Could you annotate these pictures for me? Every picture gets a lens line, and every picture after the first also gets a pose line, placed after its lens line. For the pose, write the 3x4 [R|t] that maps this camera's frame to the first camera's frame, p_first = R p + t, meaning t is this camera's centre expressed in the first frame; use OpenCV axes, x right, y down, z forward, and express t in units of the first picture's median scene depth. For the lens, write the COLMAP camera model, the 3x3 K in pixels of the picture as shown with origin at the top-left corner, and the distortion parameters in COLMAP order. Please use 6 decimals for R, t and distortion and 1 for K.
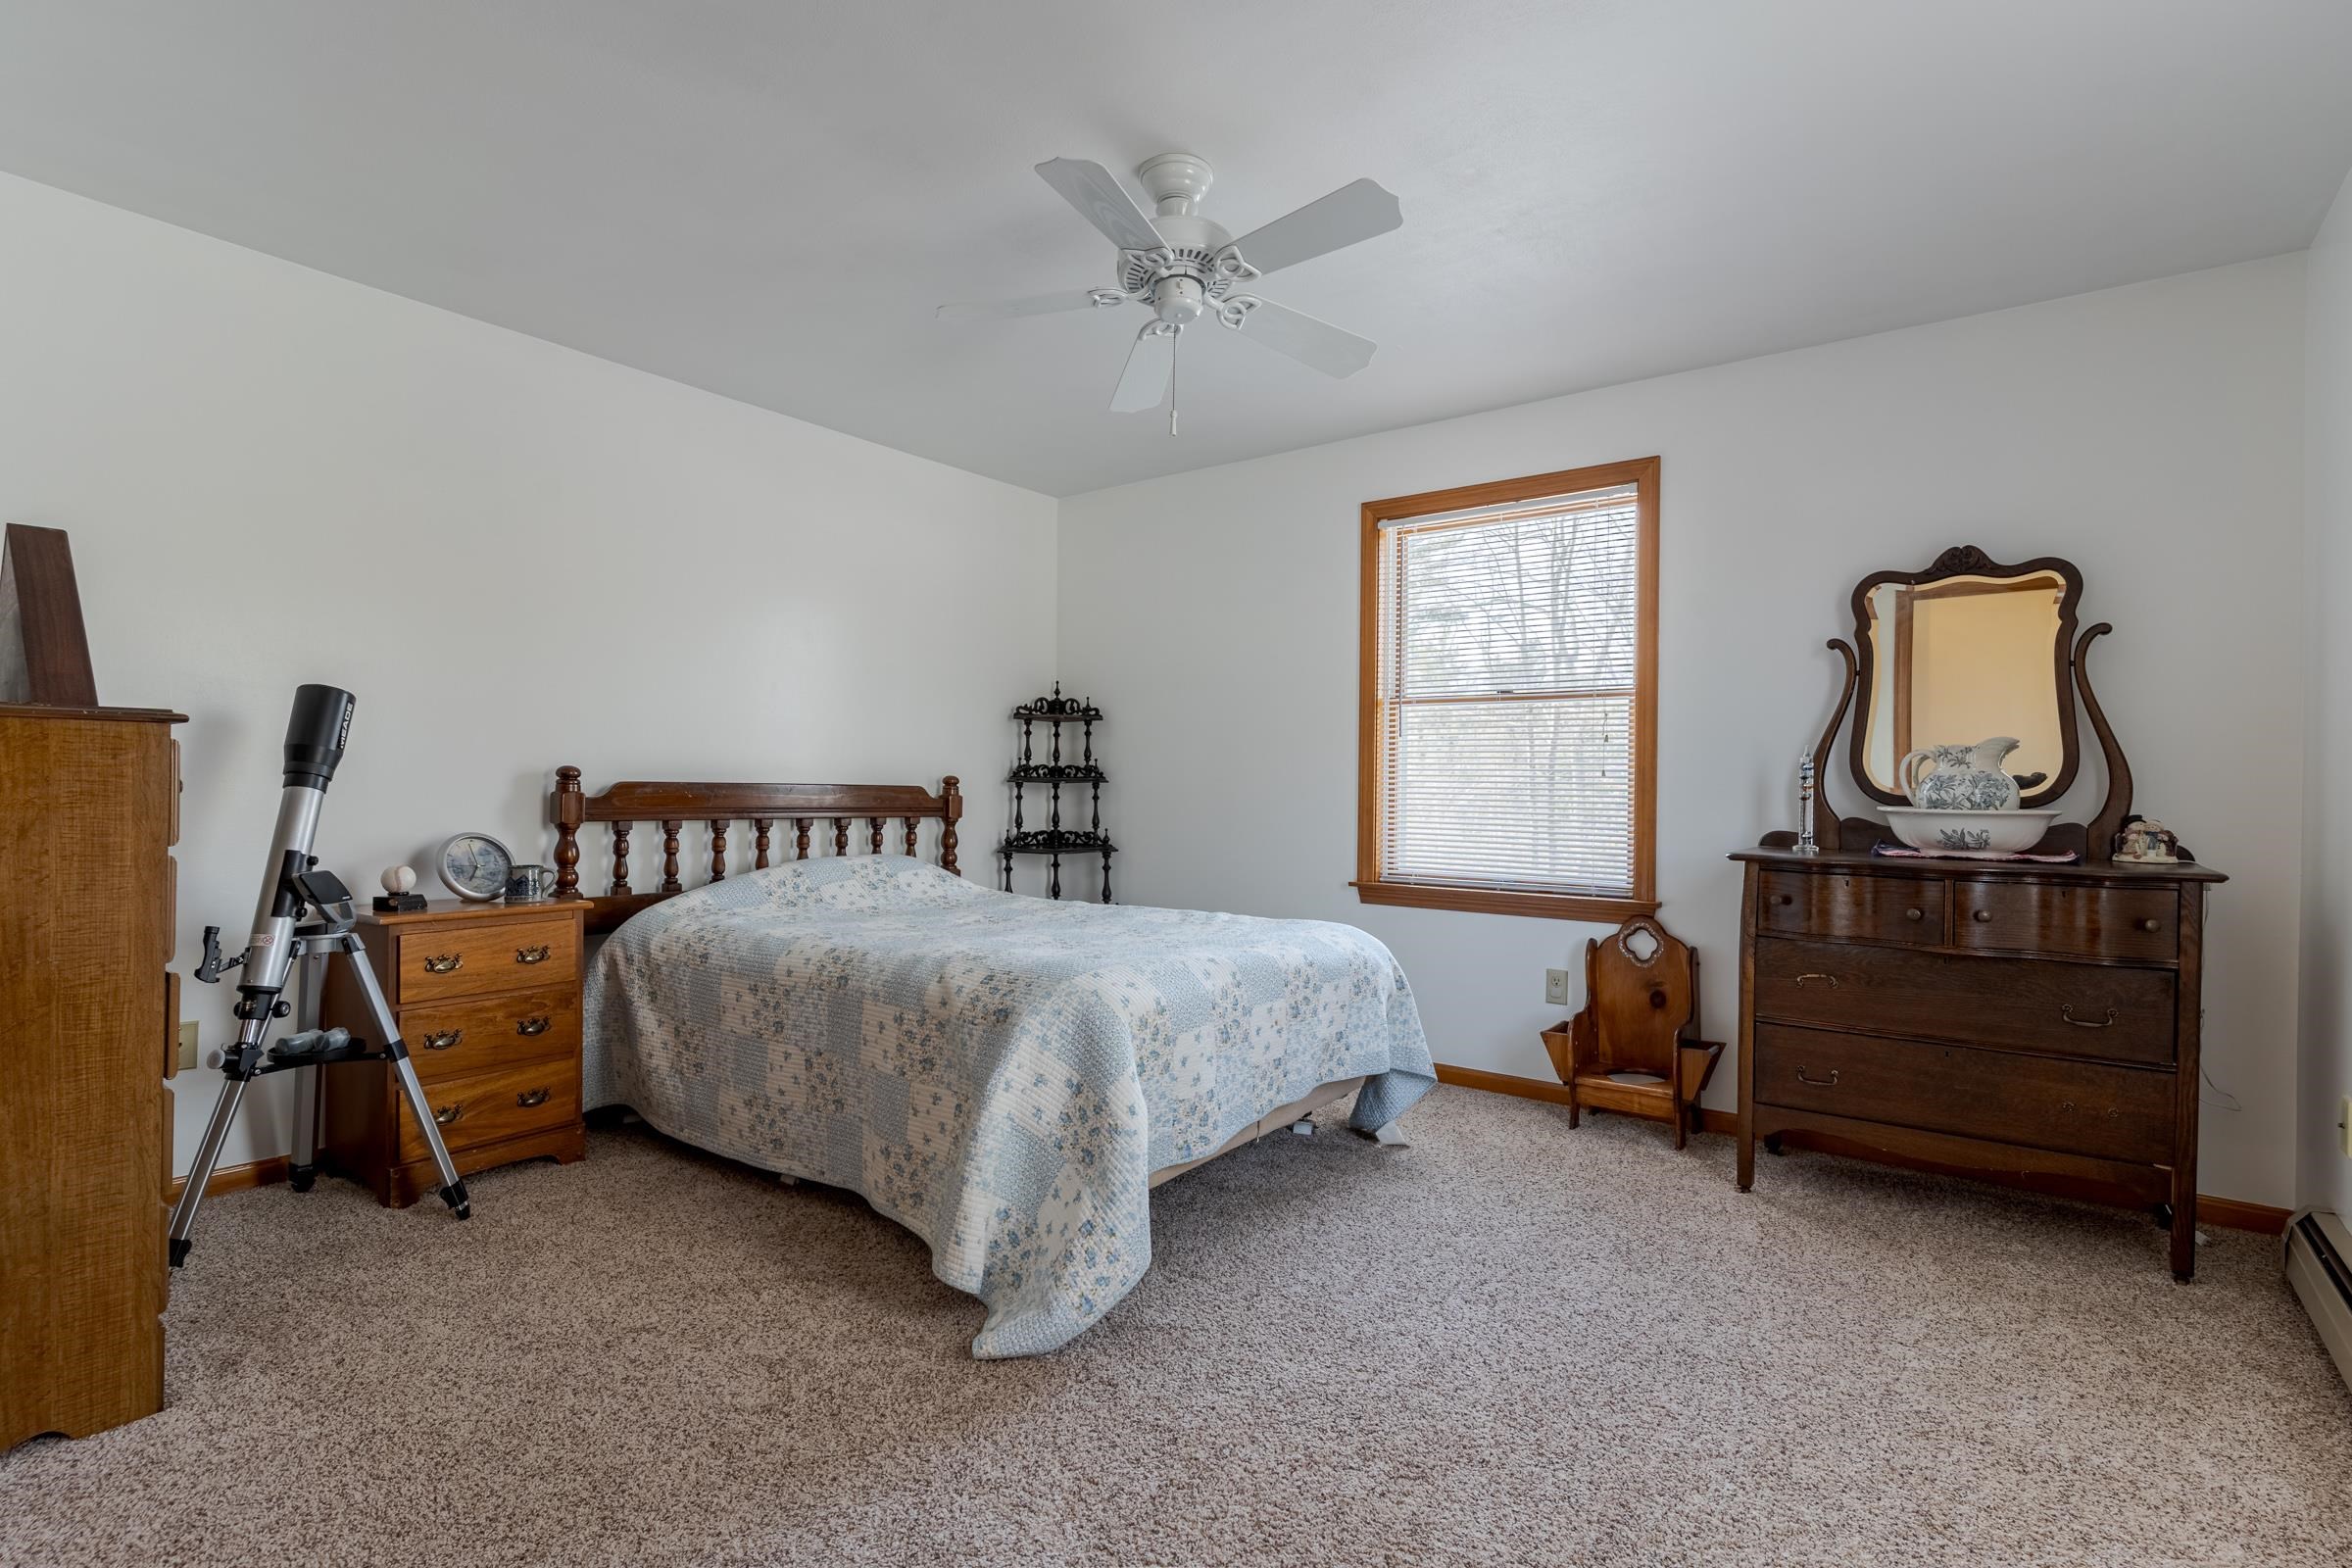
lens RADIAL K [[1123.8, 0, 1179.0], [0, 1123.8, 786.1], [0, 0, 1]] dist [-0.000639, -0.001237]
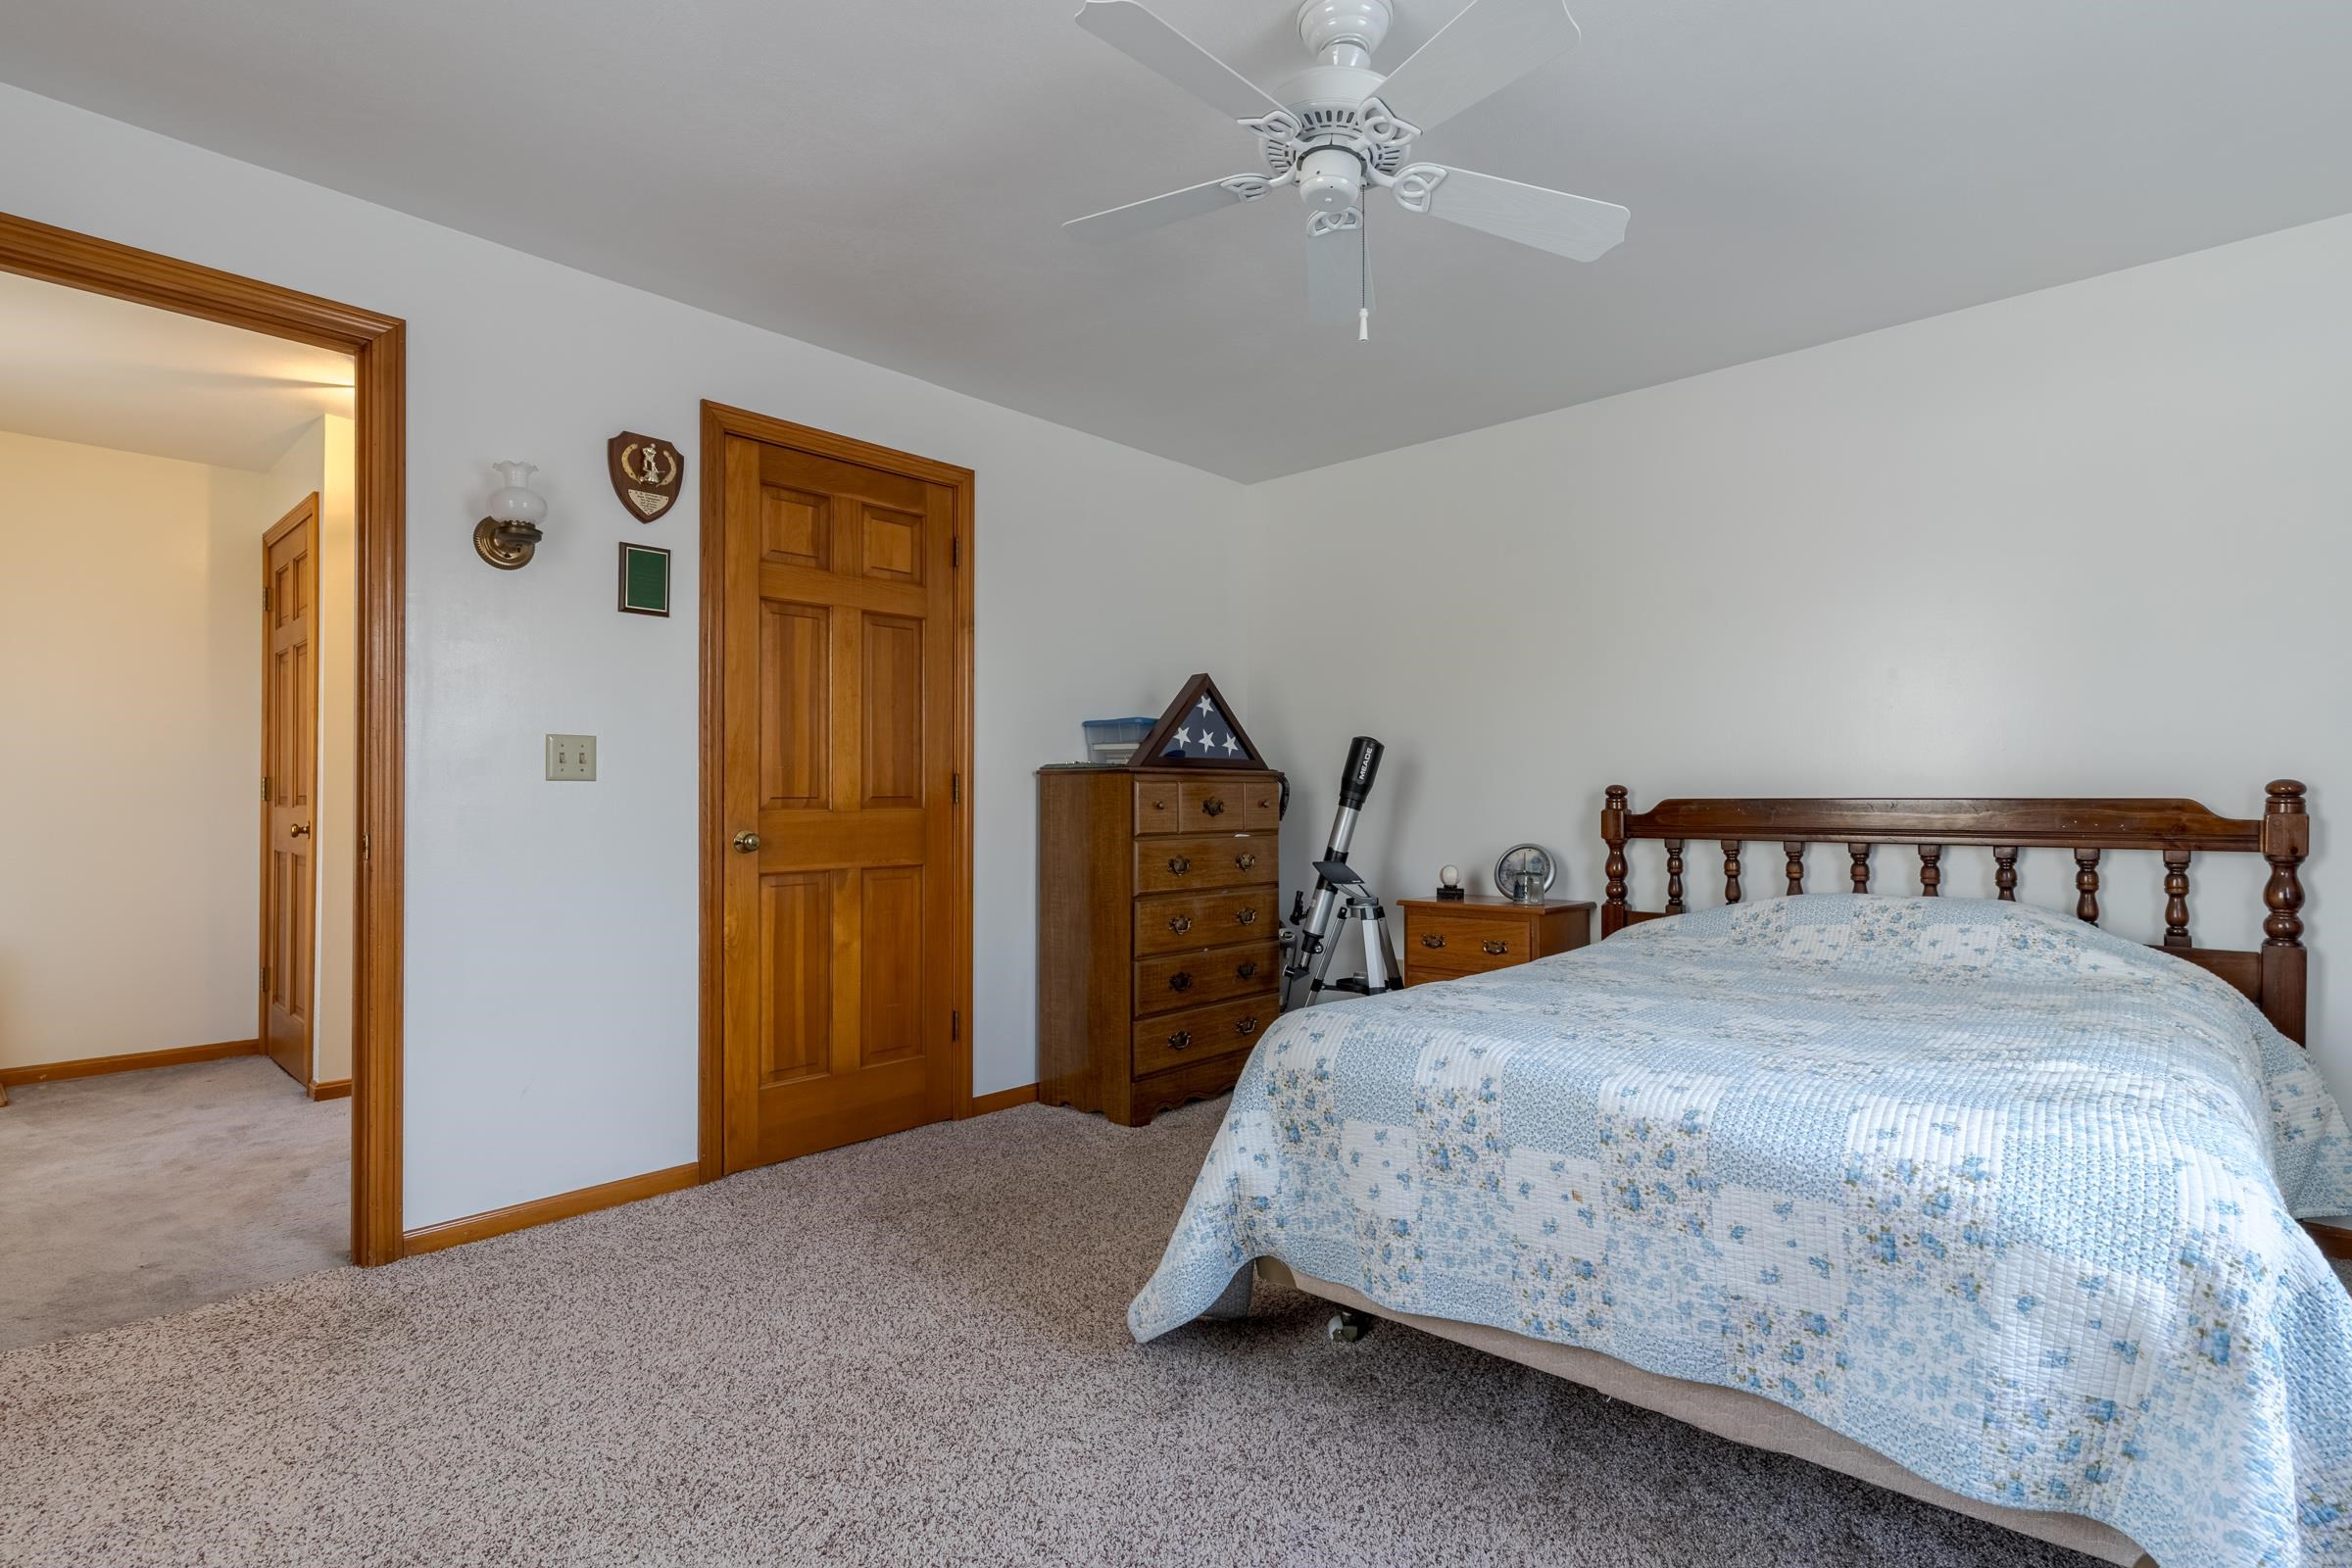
lens RADIAL K [[1123.8, 0, 1179.0], [0, 1123.8, 786.1], [0, 0, 1]] dist [-0.000639, -0.001237]
pose [[-0.103775, -0.027266, -0.994227, 0.616975], [0.003203, 0.999610, -0.027748, 0.012059], [0.994596, -0.006064, -0.103647, 0.762542]]
